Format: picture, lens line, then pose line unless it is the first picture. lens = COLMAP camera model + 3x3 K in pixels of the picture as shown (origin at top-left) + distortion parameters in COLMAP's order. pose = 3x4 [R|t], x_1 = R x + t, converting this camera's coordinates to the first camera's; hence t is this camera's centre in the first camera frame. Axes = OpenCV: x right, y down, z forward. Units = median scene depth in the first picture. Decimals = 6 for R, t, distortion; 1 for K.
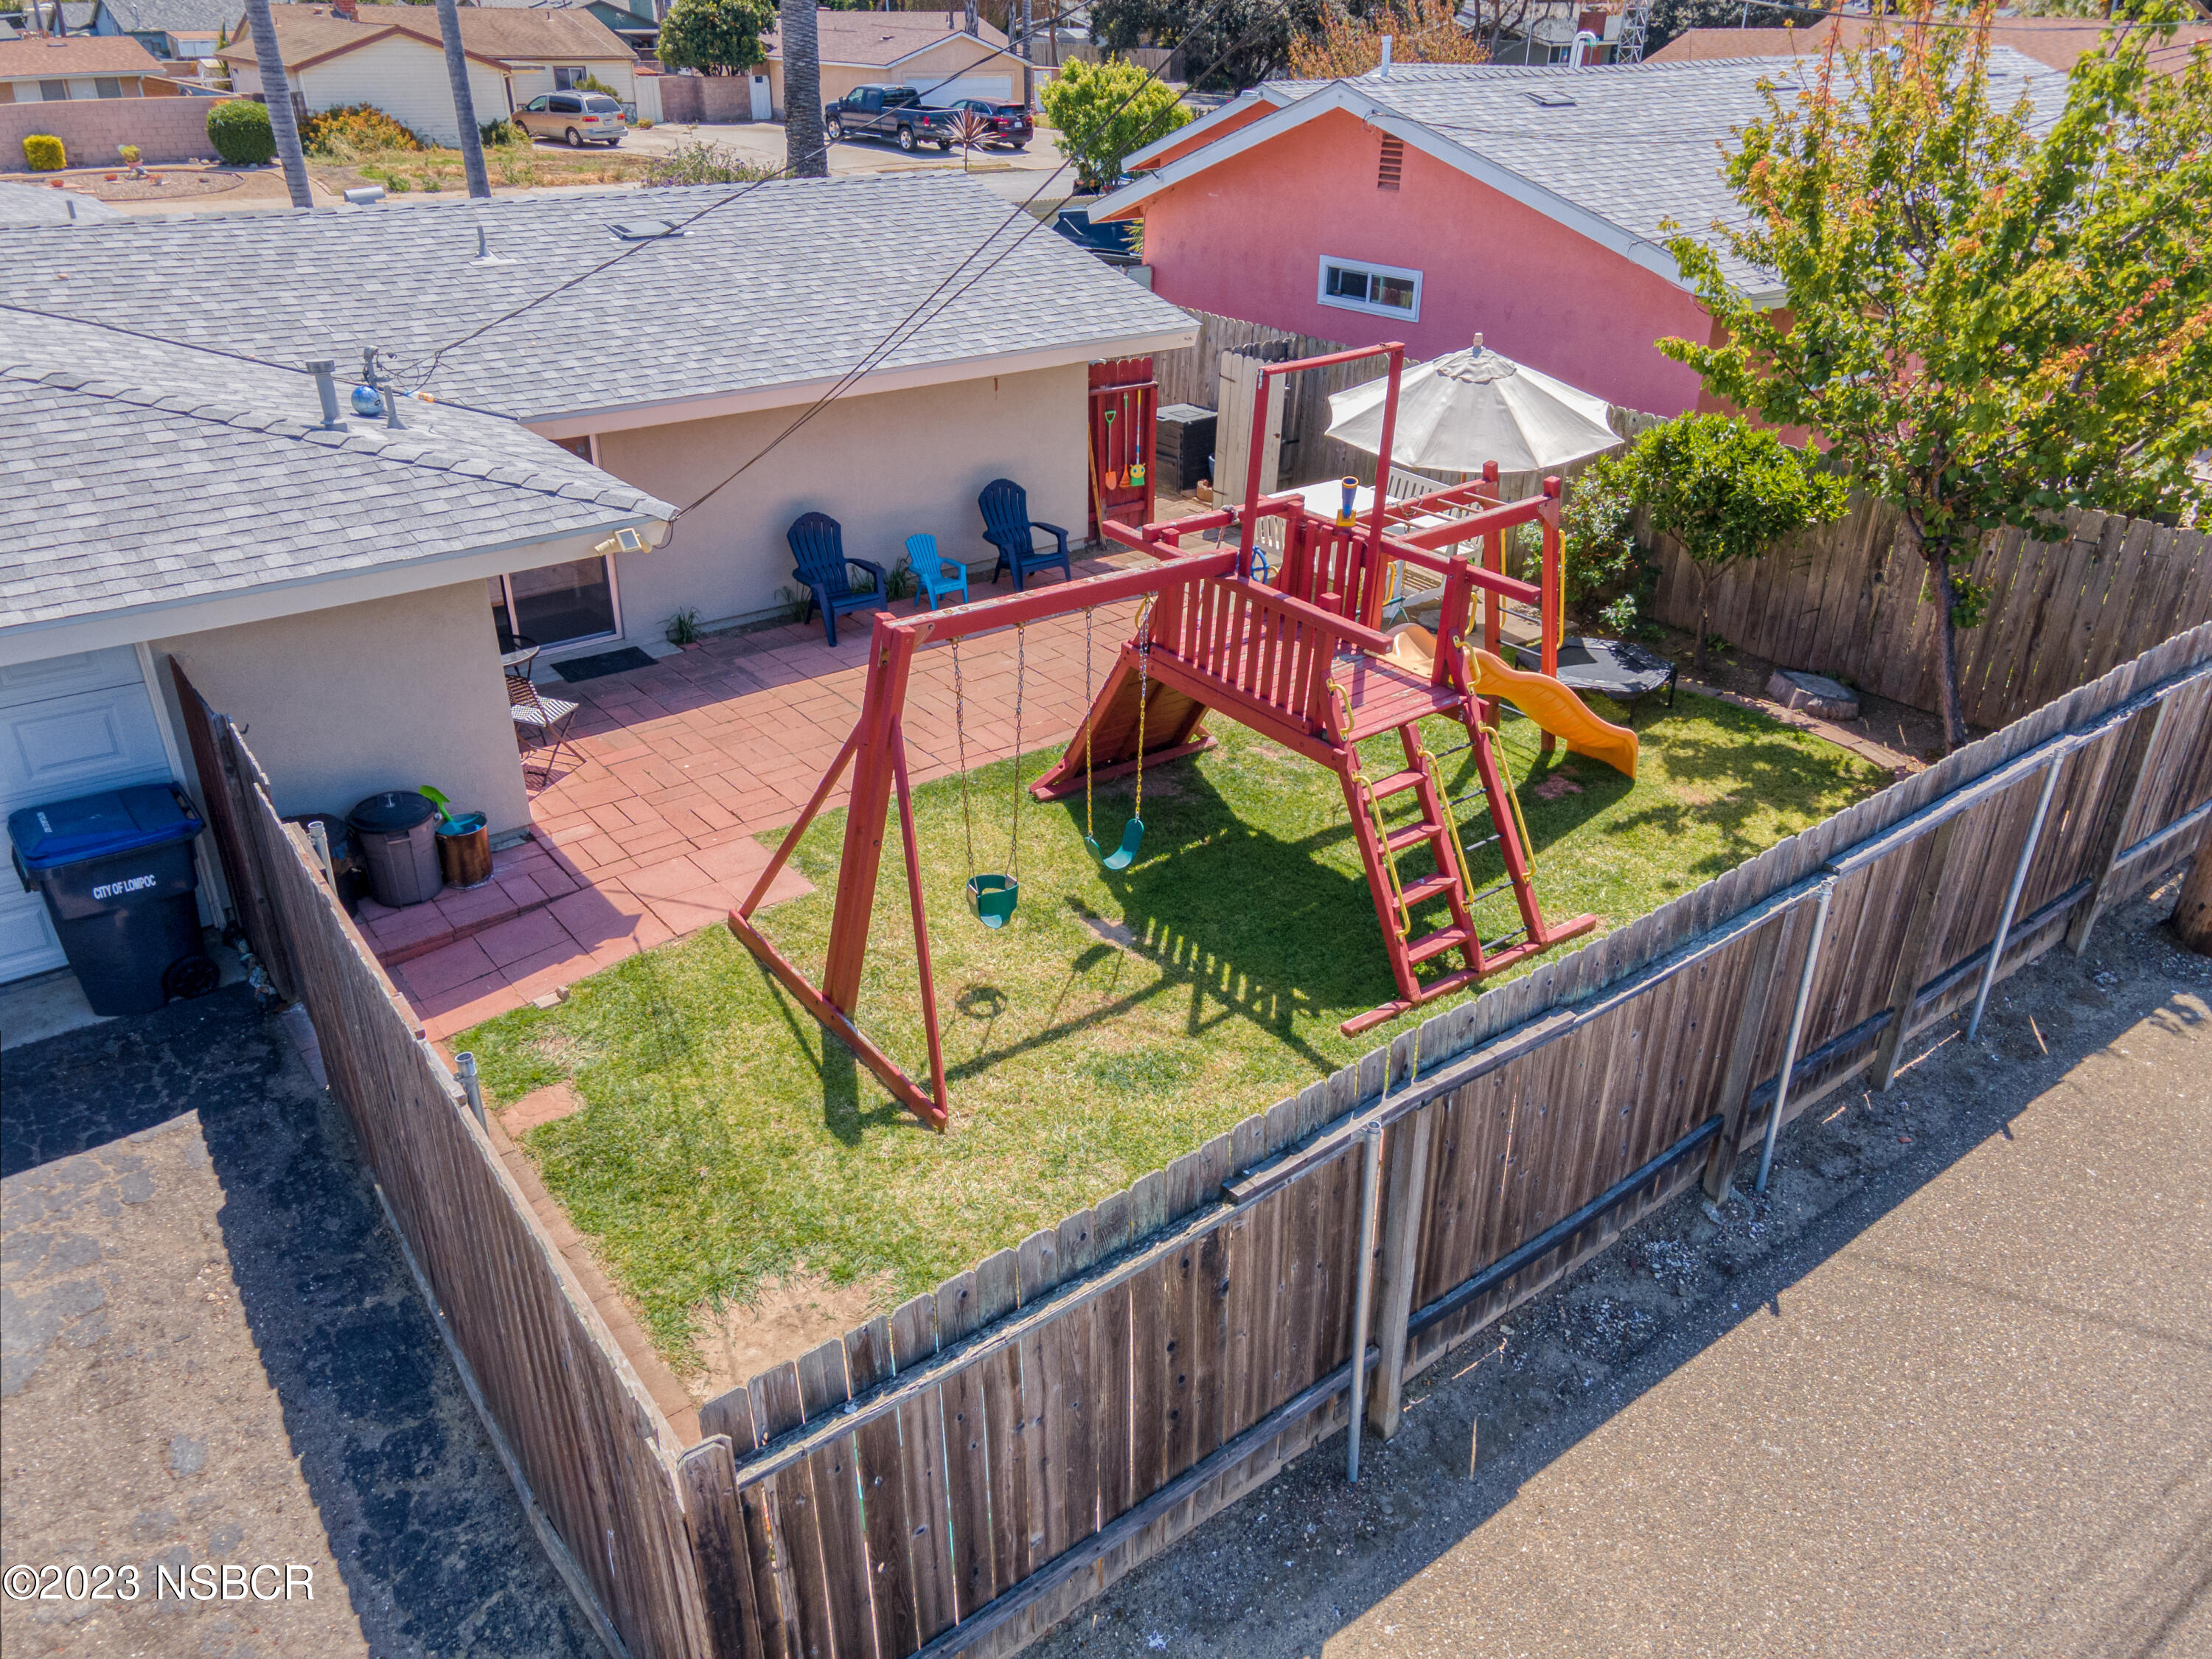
lens RADIAL K [[1589.4, 0, 1097.2], [0, 1589.4, 840.6], [0, 0, 1]] dist [0.020045, 0.045515]
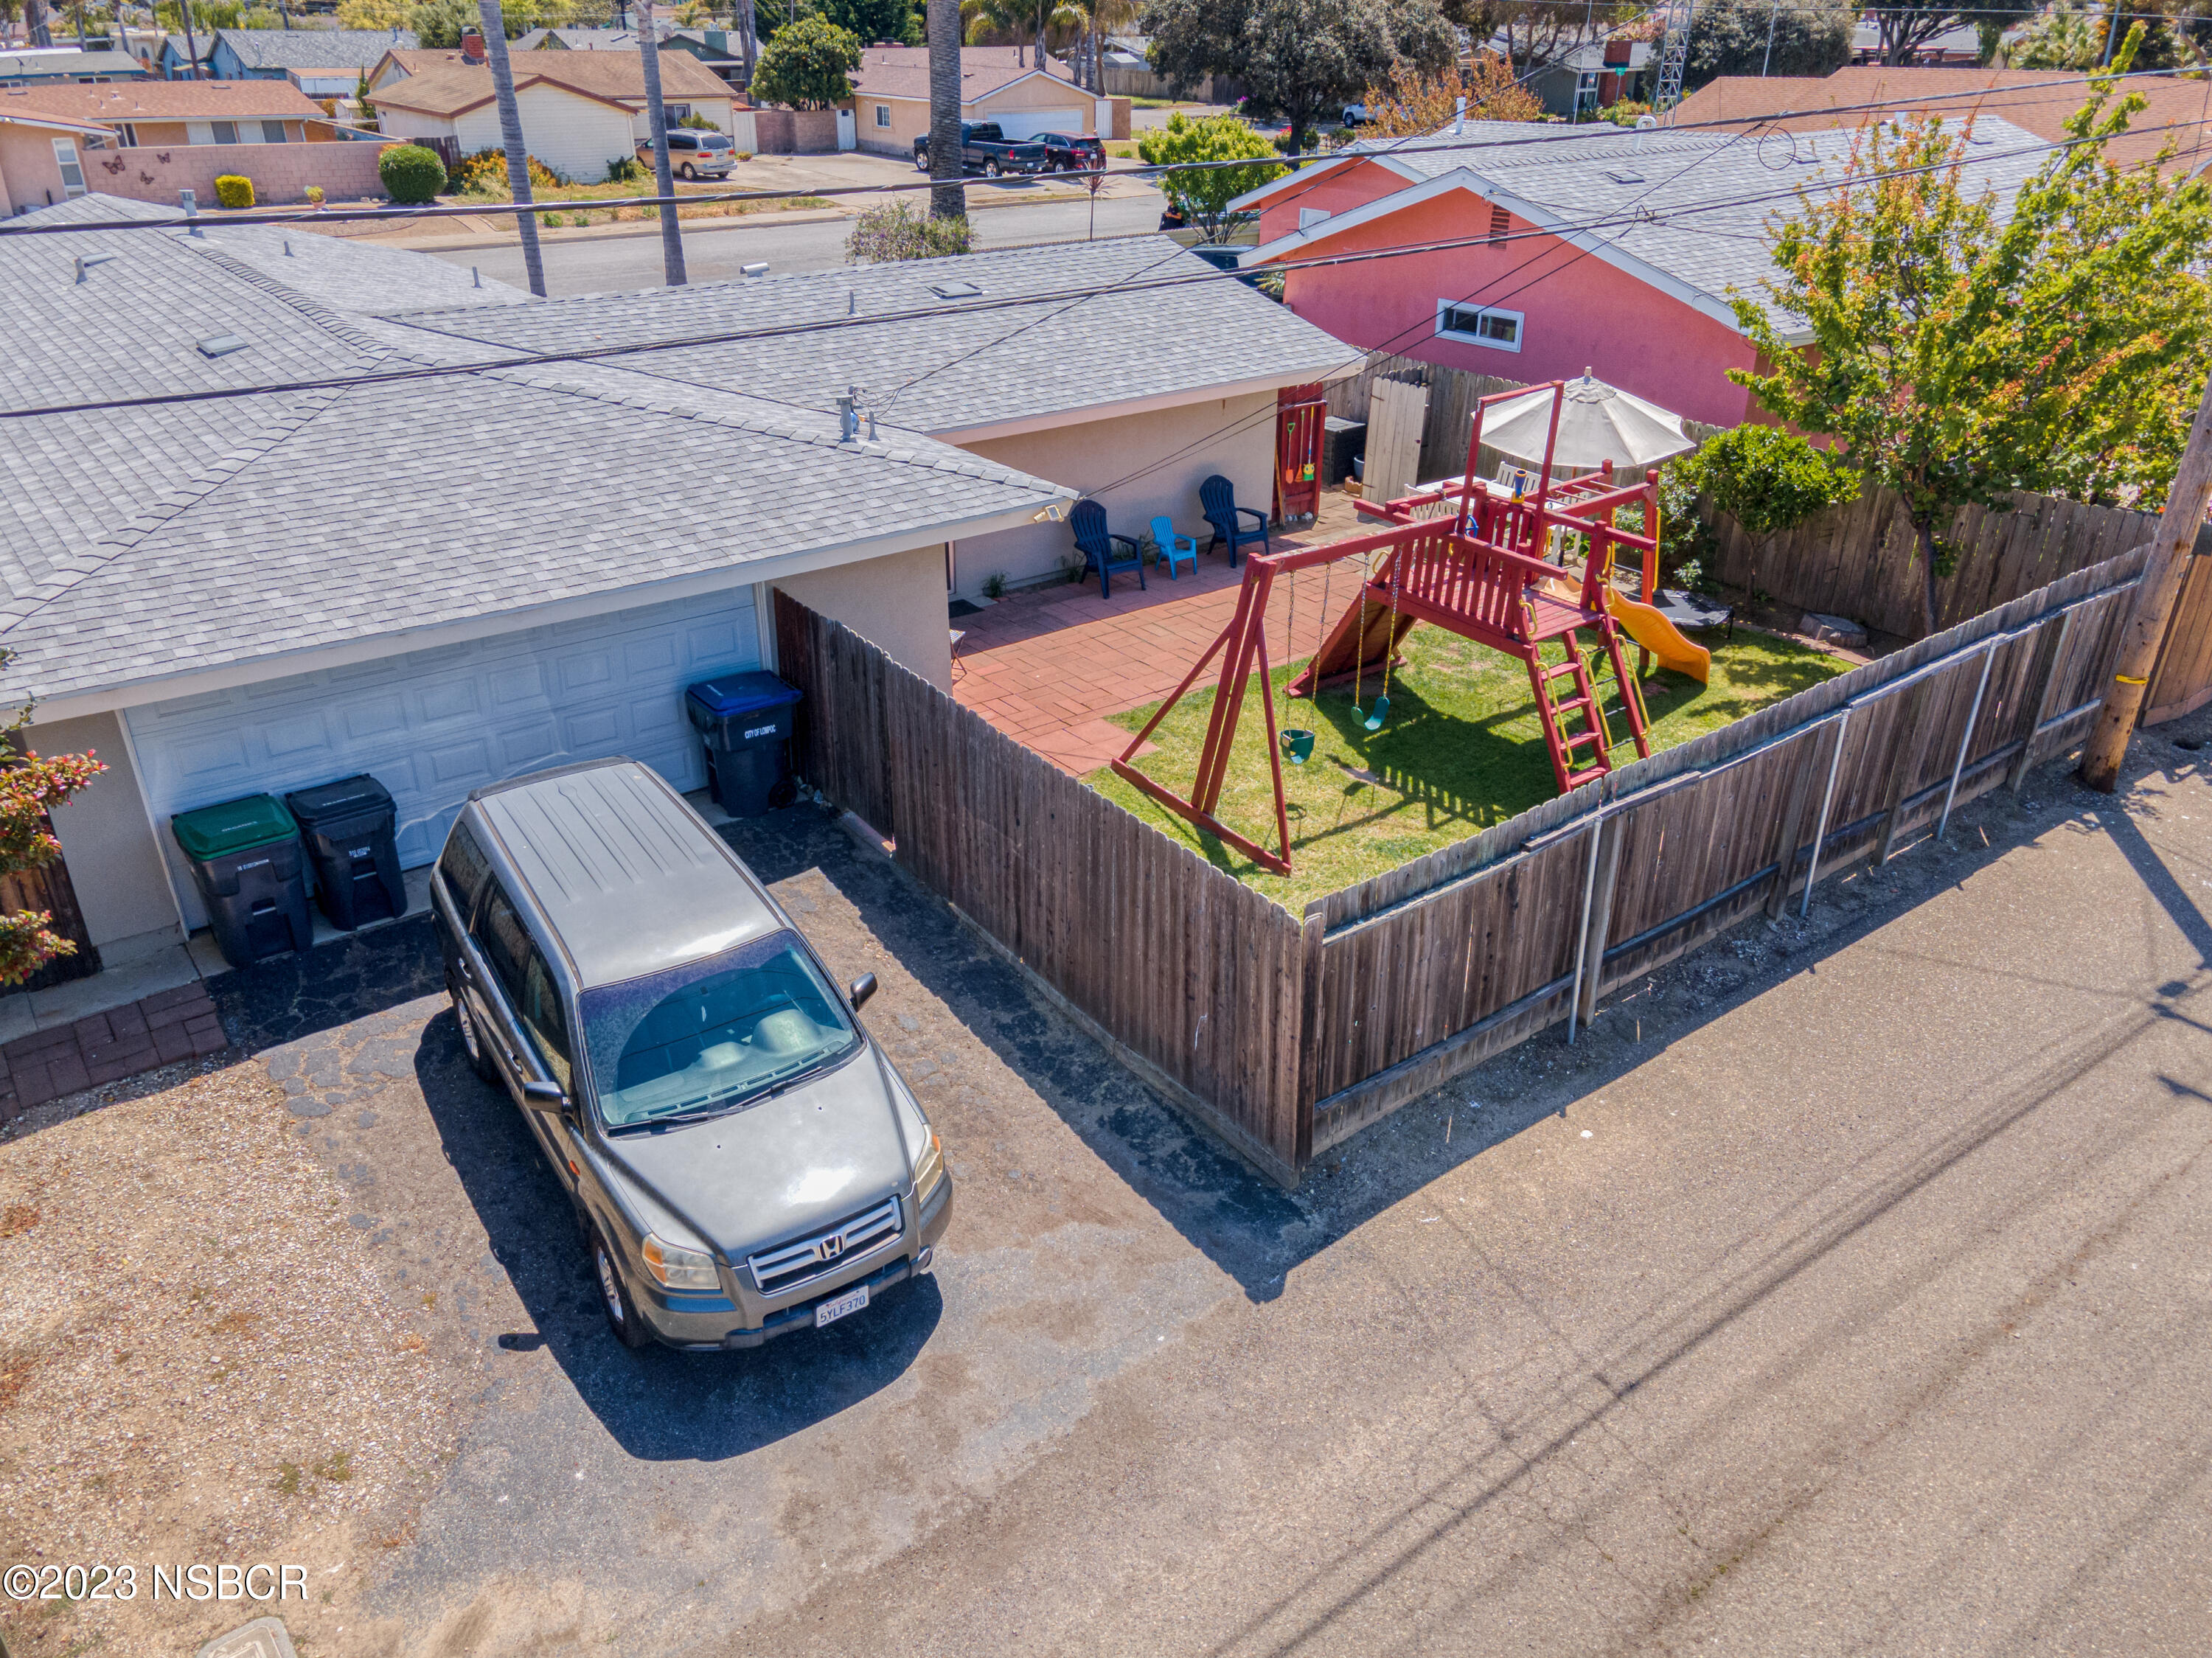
lens RADIAL K [[1589.2, 0, 1097.2], [0, 1589.2, 840.1], [0, 0, 1]] dist [0.020045, 0.045515]
pose [[0.999968, -0.000087, -0.008055, -0.190822], [0.000054, 0.999992, -0.004092, 0.104543], [0.008056, 0.004091, 0.999959, -0.414556]]
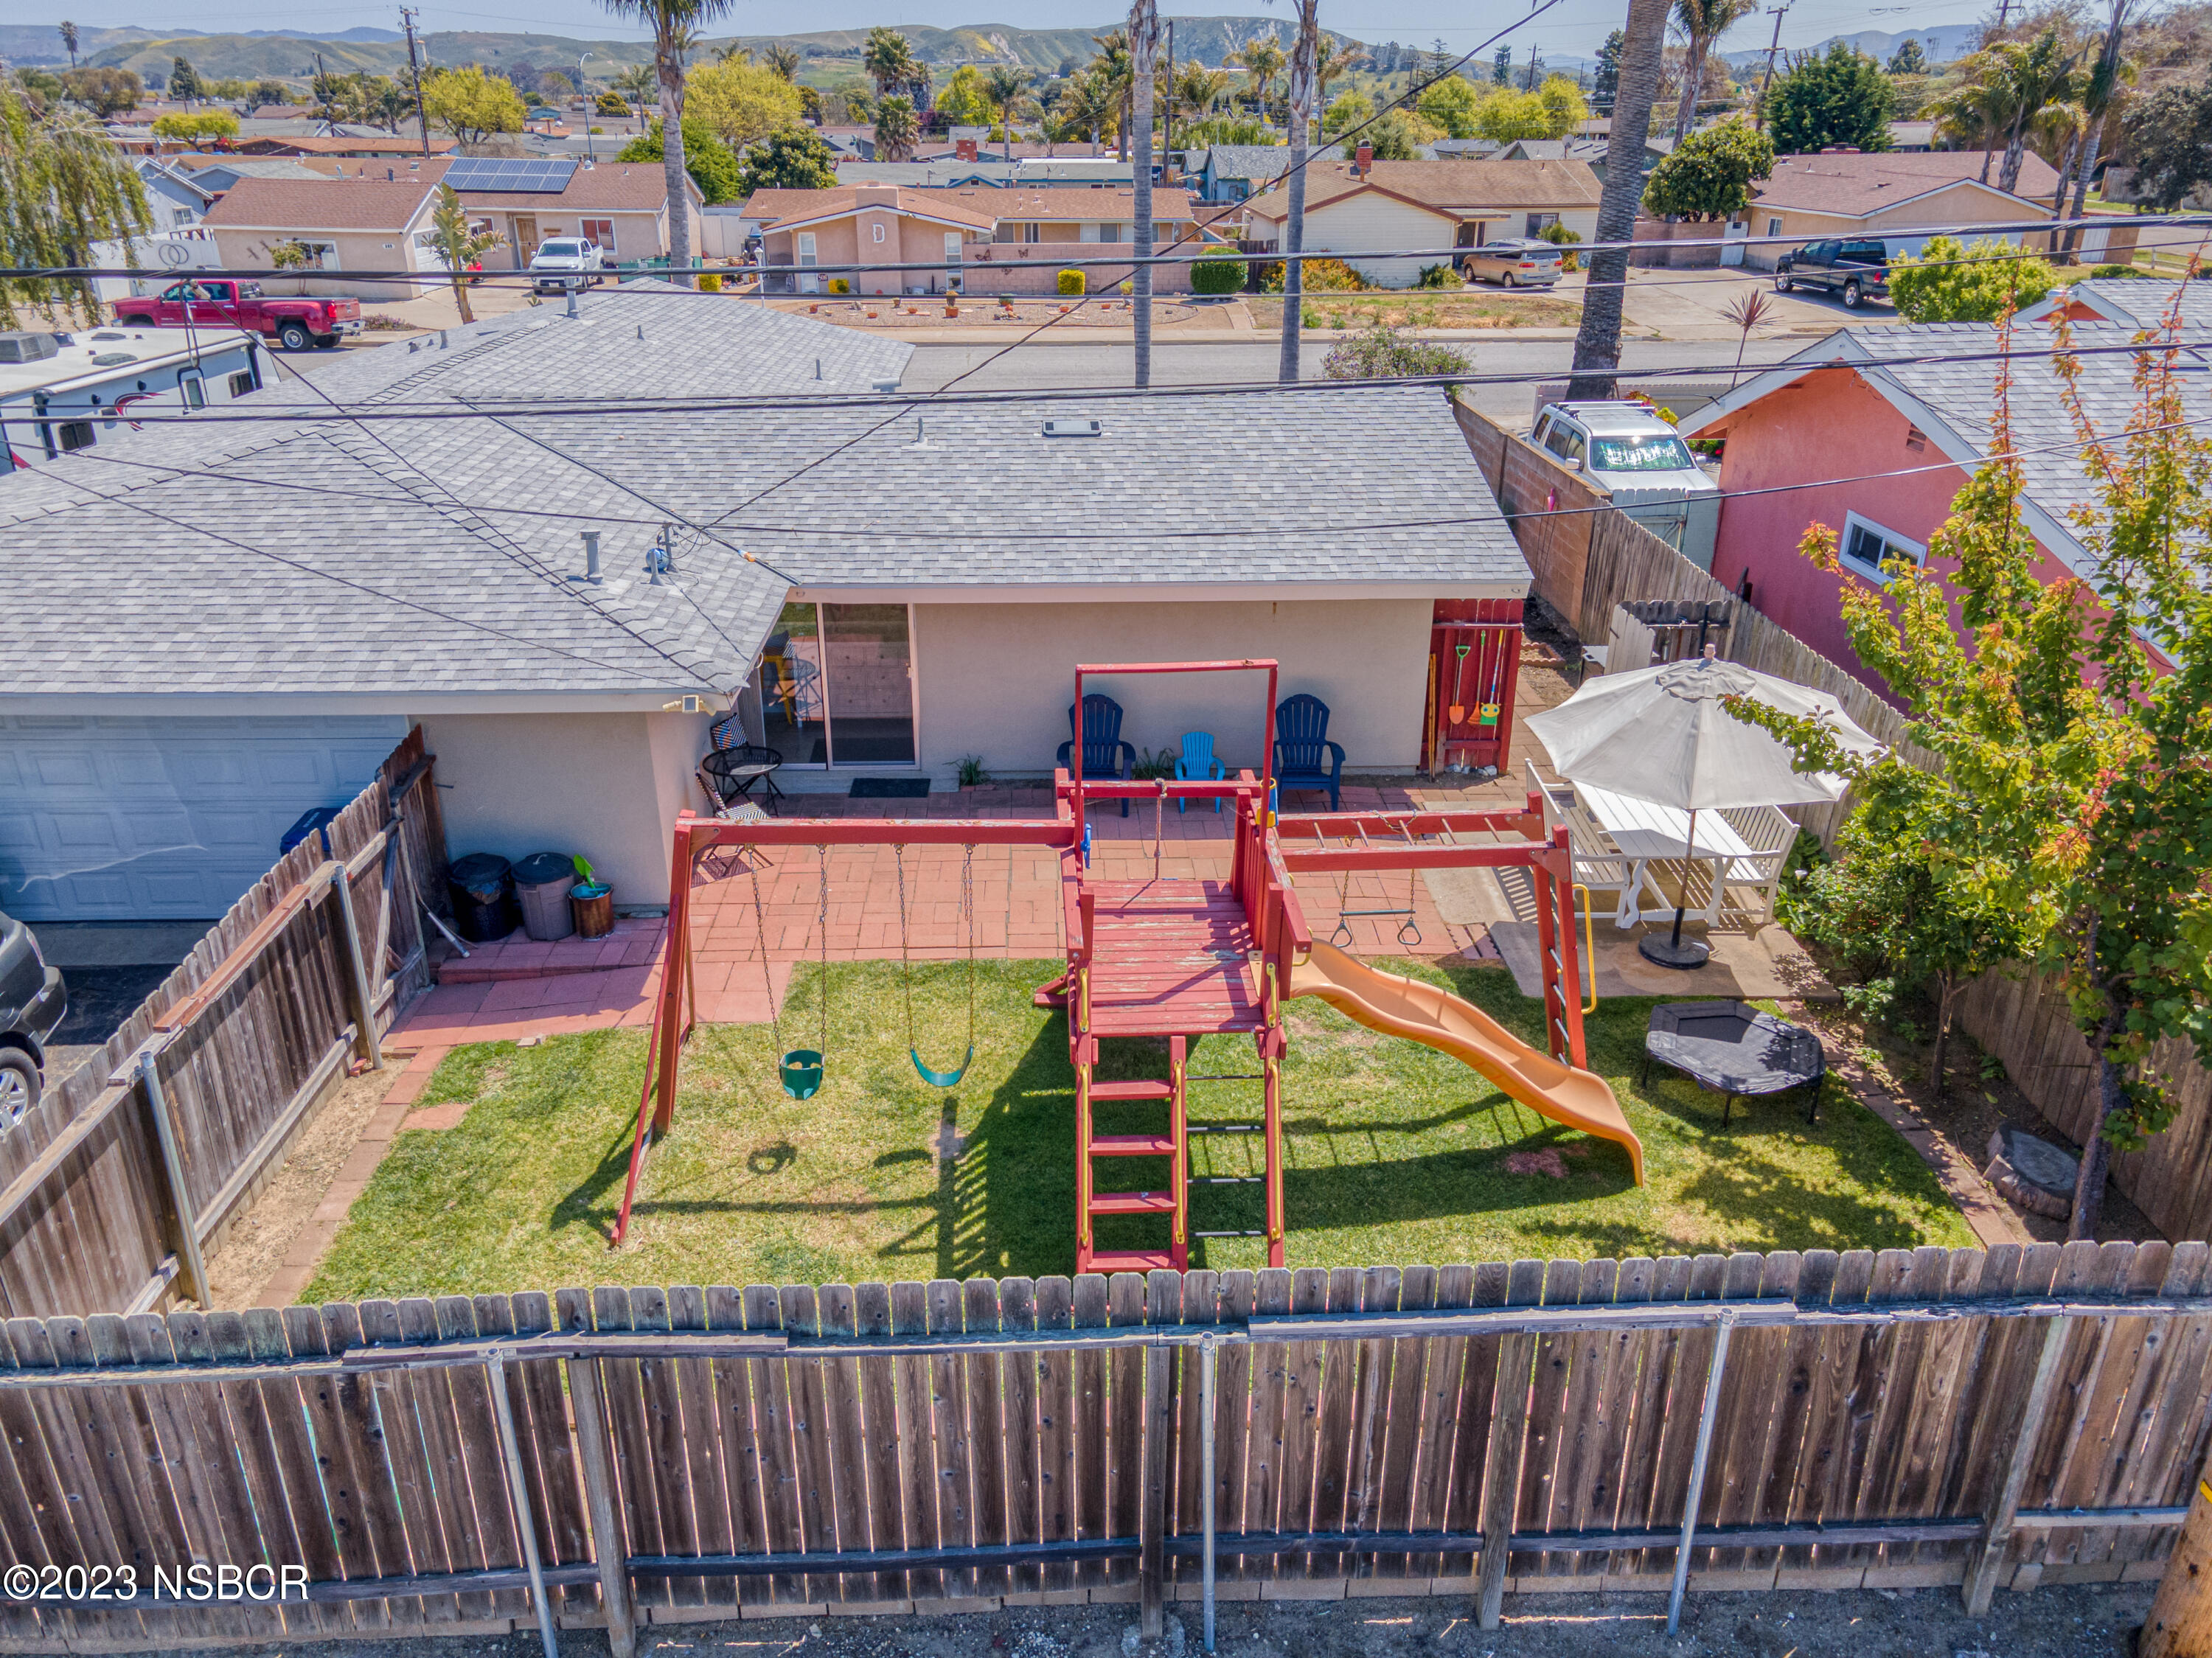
lens RADIAL K [[1619.8, 0, 1101.3], [0, 1619.8, 830.6], [0, 0, 1]] dist [0.000017, 0.076115]
pose [[0.811592, 0.232508, -0.535965, 0.524287], [-0.269910, 0.962844, 0.008978, -0.151269], [0.518138, 0.137376, 0.844193, 0.092196]]
